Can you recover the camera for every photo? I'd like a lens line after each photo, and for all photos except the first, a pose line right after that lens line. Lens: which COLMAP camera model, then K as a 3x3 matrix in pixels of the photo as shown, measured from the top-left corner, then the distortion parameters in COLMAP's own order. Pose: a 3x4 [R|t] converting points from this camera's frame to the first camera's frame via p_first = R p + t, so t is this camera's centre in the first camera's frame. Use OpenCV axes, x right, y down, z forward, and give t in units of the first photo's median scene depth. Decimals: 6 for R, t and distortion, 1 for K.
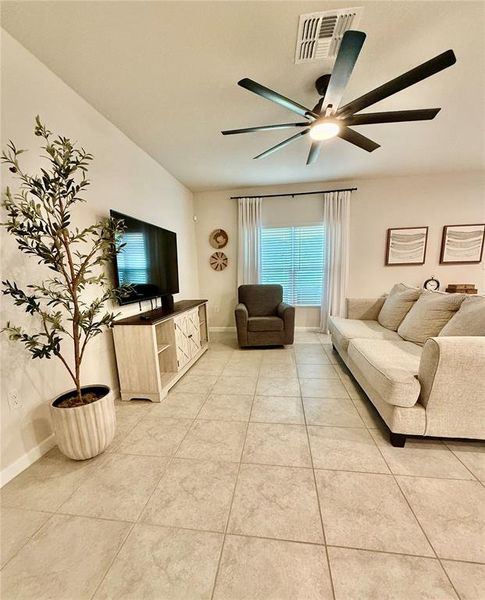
lens RADIAL K [[262.4, 0, 242.1], [0, 262.4, 323.9], [0, 0, 1]] dist [-0.001707, -0.000231]
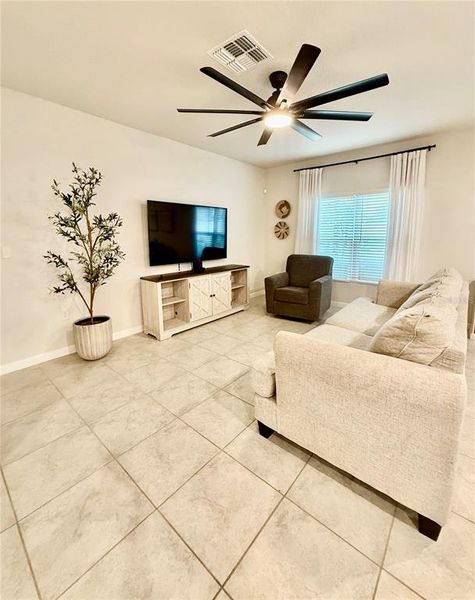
lens RADIAL K [[256.4, 0, 237.4], [0, 256.4, 279.7], [0, 0, 1]] dist [-0.011809, 0.000069]
pose [[0.849959, 0.116560, -0.513793, 0.367347], [-0.121824, 0.992272, 0.023577, -0.050703], [0.512570, 0.042553, 0.857590, 0.036394]]
